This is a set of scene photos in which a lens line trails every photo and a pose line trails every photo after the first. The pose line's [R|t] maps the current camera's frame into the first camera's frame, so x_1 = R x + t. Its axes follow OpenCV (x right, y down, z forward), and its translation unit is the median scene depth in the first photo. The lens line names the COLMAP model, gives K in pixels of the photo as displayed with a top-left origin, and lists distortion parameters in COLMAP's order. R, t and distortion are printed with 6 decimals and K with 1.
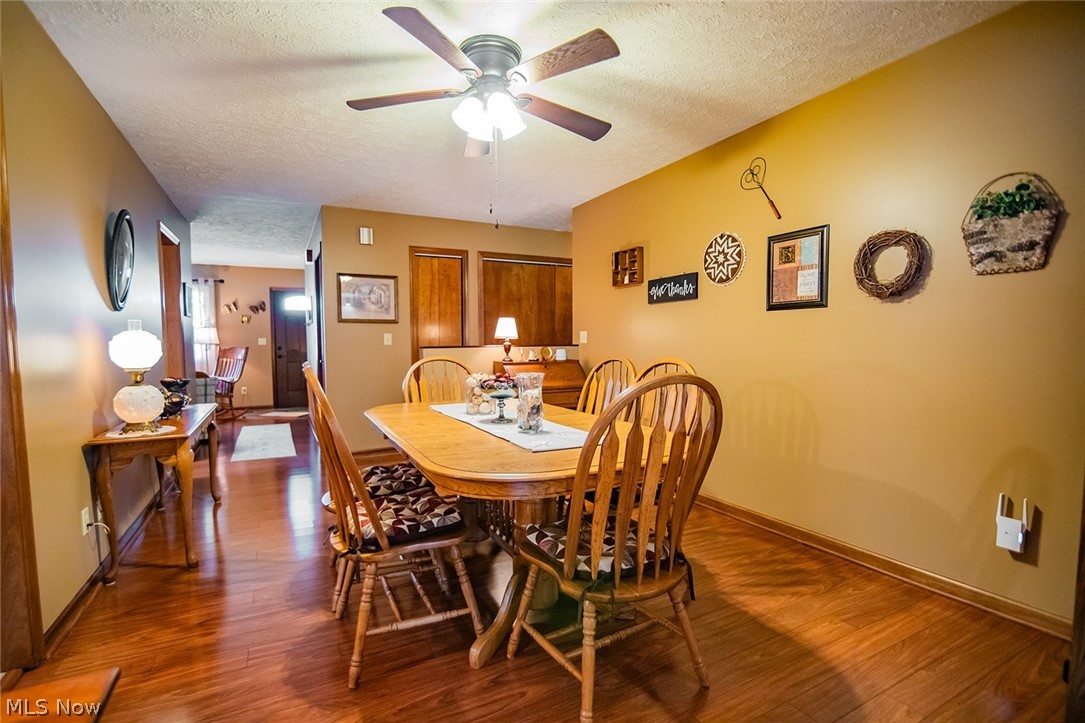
lens RADIAL K [[499.5, 0, 536.8], [0, 499.5, 374.2], [0, 0, 1]] dist [-0.020106, 0.001380]
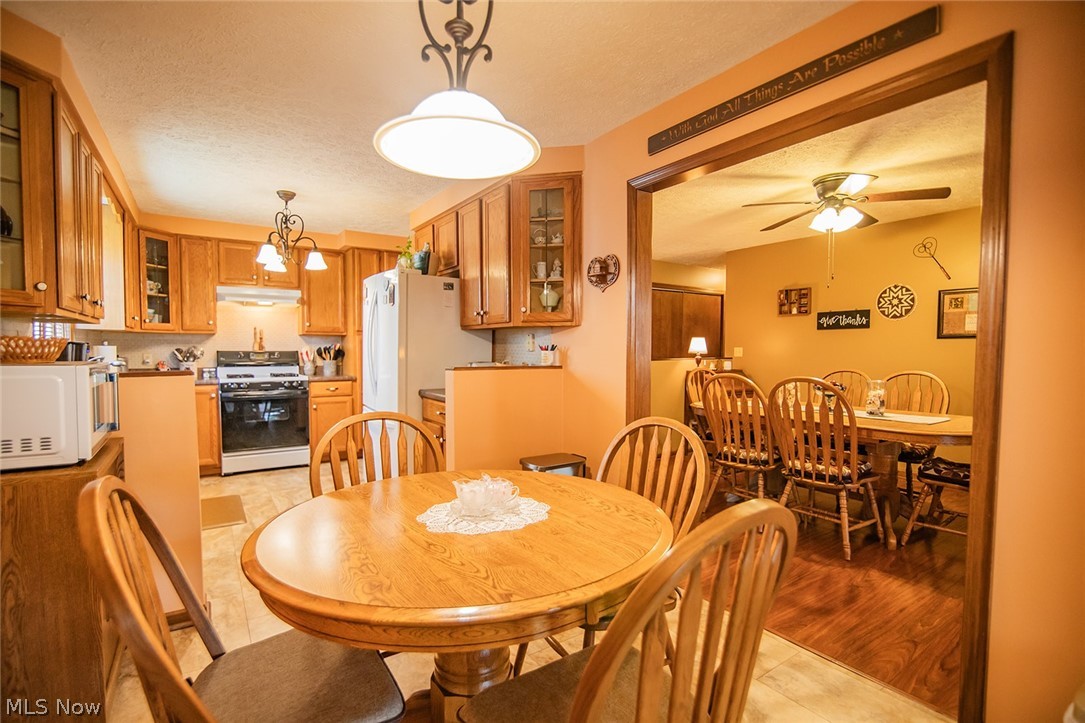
lens RADIAL K [[499.5, 0, 536.8], [0, 499.5, 374.2], [0, 0, 1]] dist [-0.020106, 0.001380]
pose [[0.993162, 0.001669, 0.116734, -0.847984], [-0.000159, 0.999916, -0.012943, -0.000608], [-0.116746, 0.012836, 0.993079, -0.317106]]
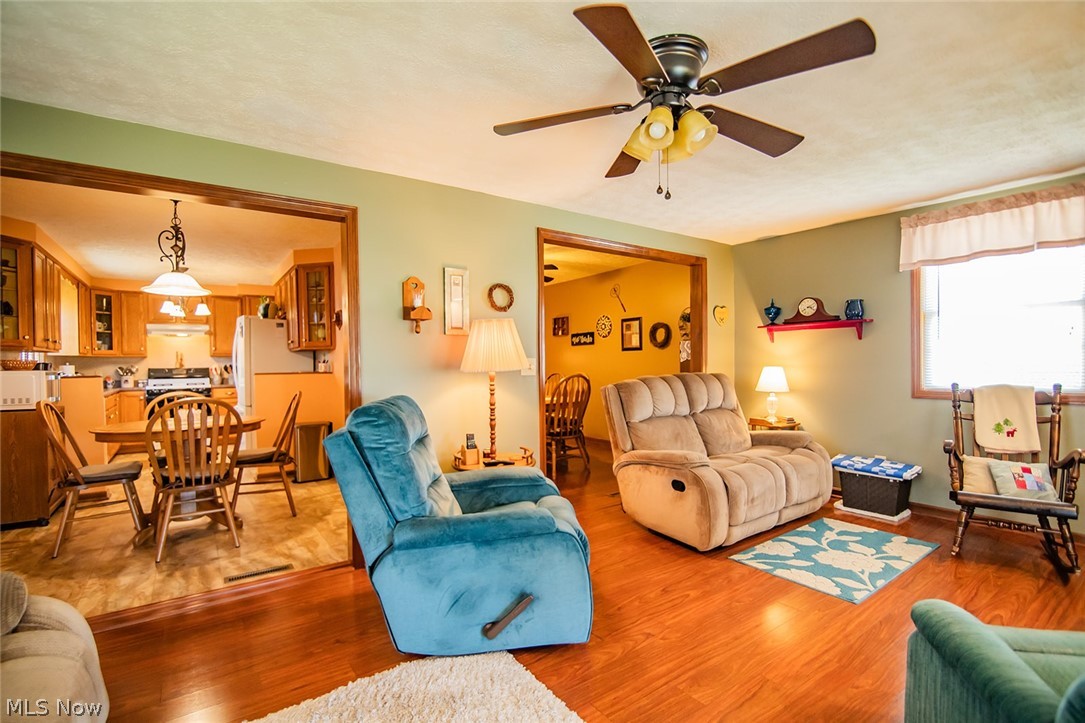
lens RADIAL K [[499.5, 0, 536.8], [0, 499.5, 374.2], [0, 0, 1]] dist [-0.020106, 0.001380]
pose [[0.990751, -0.012759, 0.135094, -0.216269], [0.018927, 0.998831, -0.044469, 0.066689], [-0.134368, 0.046615, 0.989834, -1.114553]]
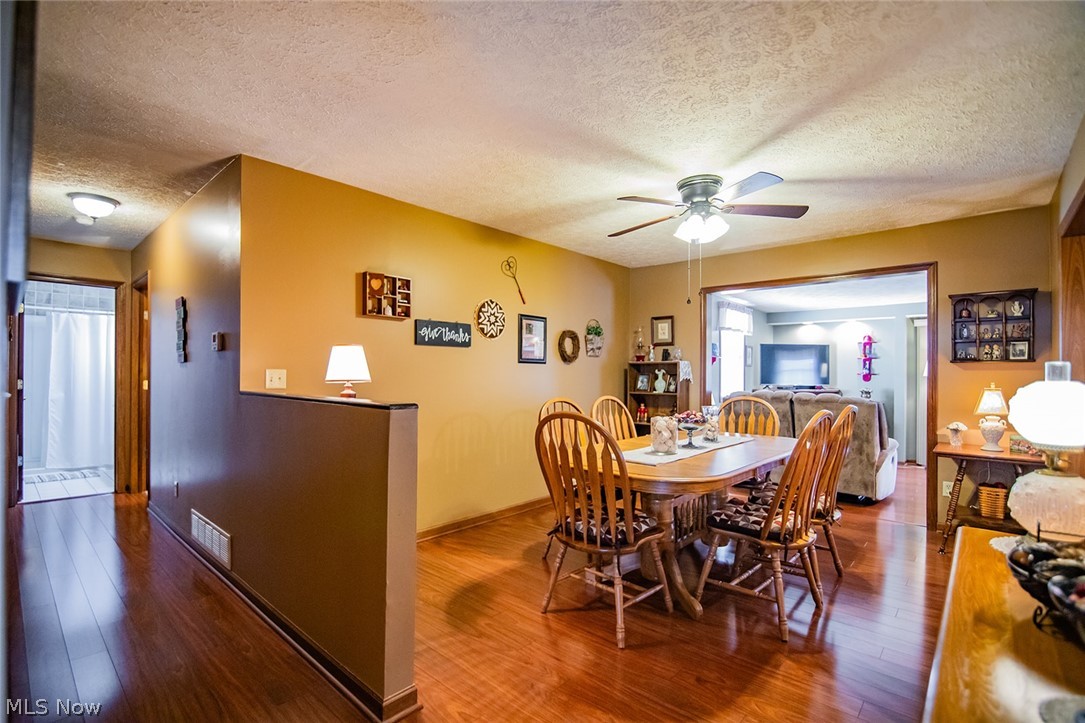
lens RADIAL K [[499.5, 0, 536.8], [0, 499.5, 374.2], [0, 0, 1]] dist [-0.020106, 0.001380]
pose [[-0.347714, 0.004689, 0.937589, -0.868843], [0.056086, 0.998301, 0.015807, -0.106045], [-0.935922, 0.058082, -0.347386, 1.350993]]
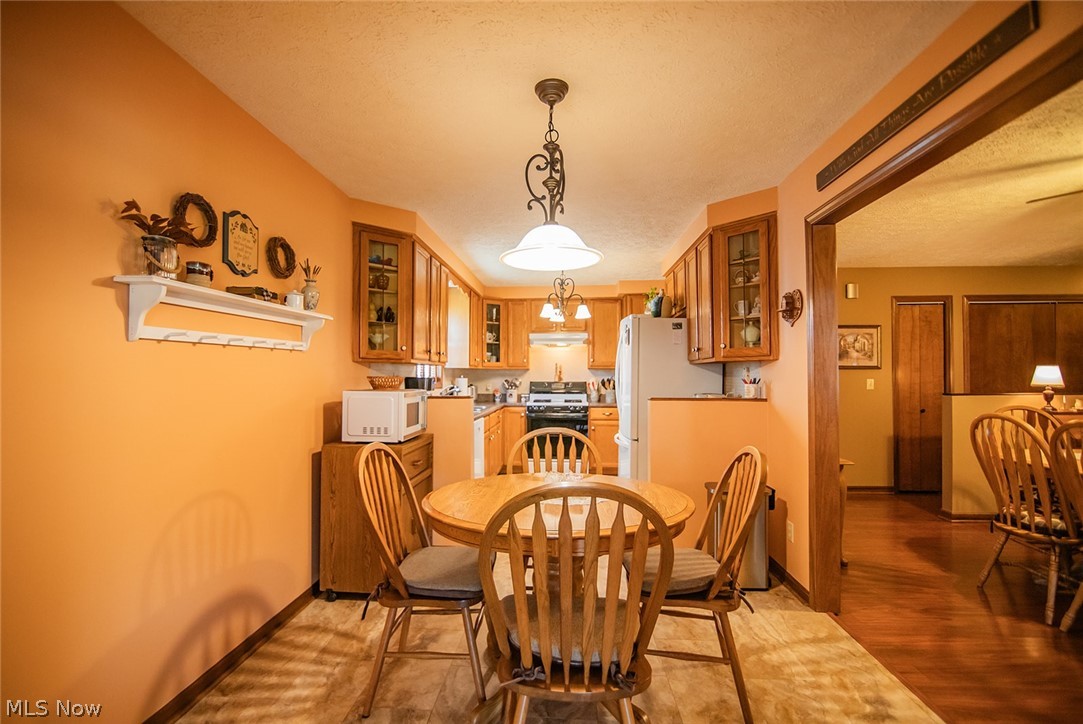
lens RADIAL K [[504.6, 0, 528.5], [0, 504.6, 371.7], [0, 0, 1]] dist [-0.018863, 0.000293]
pose [[0.850168, -0.000171, -0.526511, -0.554737], [-0.038546, 0.997296, -0.062564, -0.002392], [0.525098, 0.073484, 0.847863, -0.458142]]
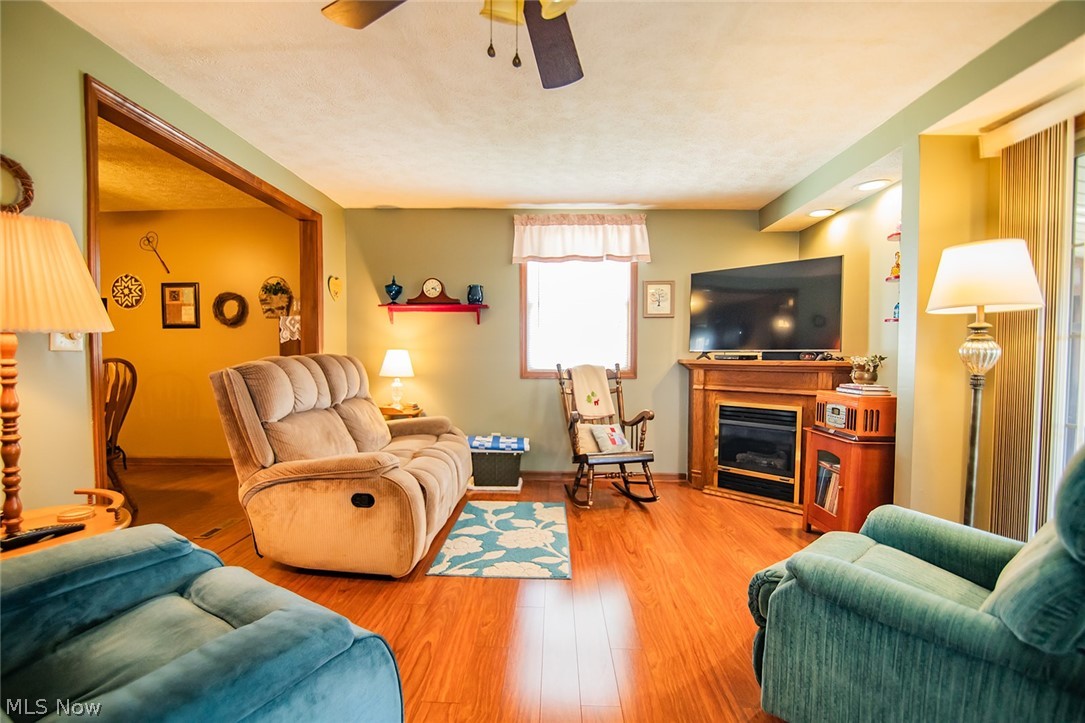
lens RADIAL K [[499.5, 0, 536.8], [0, 499.5, 374.2], [0, 0, 1]] dist [-0.020106, 0.001380]
pose [[0.489797, -0.030697, 0.871296, -0.314061], [0.055214, 0.998466, 0.004139, 0.073909], [-0.870086, 0.046081, 0.490741, -0.764164]]
